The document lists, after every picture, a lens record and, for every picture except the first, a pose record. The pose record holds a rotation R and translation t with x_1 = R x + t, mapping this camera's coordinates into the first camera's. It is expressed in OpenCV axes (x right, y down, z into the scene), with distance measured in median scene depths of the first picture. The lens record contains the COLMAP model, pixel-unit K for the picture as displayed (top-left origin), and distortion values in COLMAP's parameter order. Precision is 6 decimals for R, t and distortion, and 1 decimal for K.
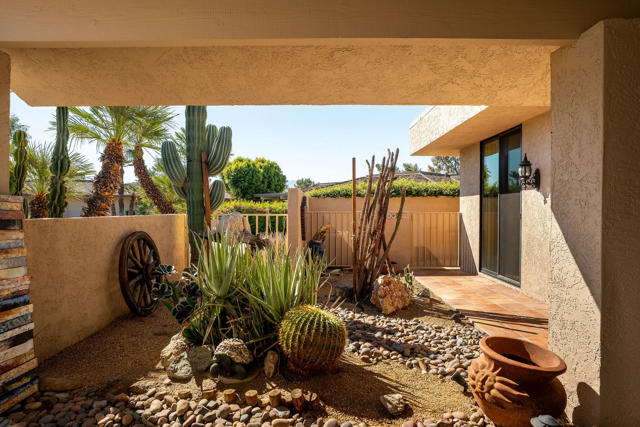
lens RADIAL K [[393.0, 0, 321.1], [0, 393.0, 210.5], [0, 0, 1]] dist [-0.032759, 0.003354]
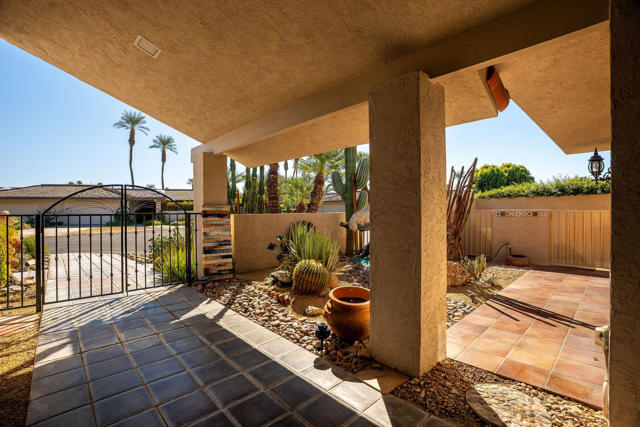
lens RADIAL K [[297.2, 0, 315.0], [0, 297.2, 214.7], [0, 0, 1]] dist [-0.015648, 0.002667]
pose [[0.678391, 0.007818, -0.734660, 0.317122], [0.004842, 0.999874, 0.015112, 0.000370], [0.734685, -0.013809, 0.678268, 0.006093]]
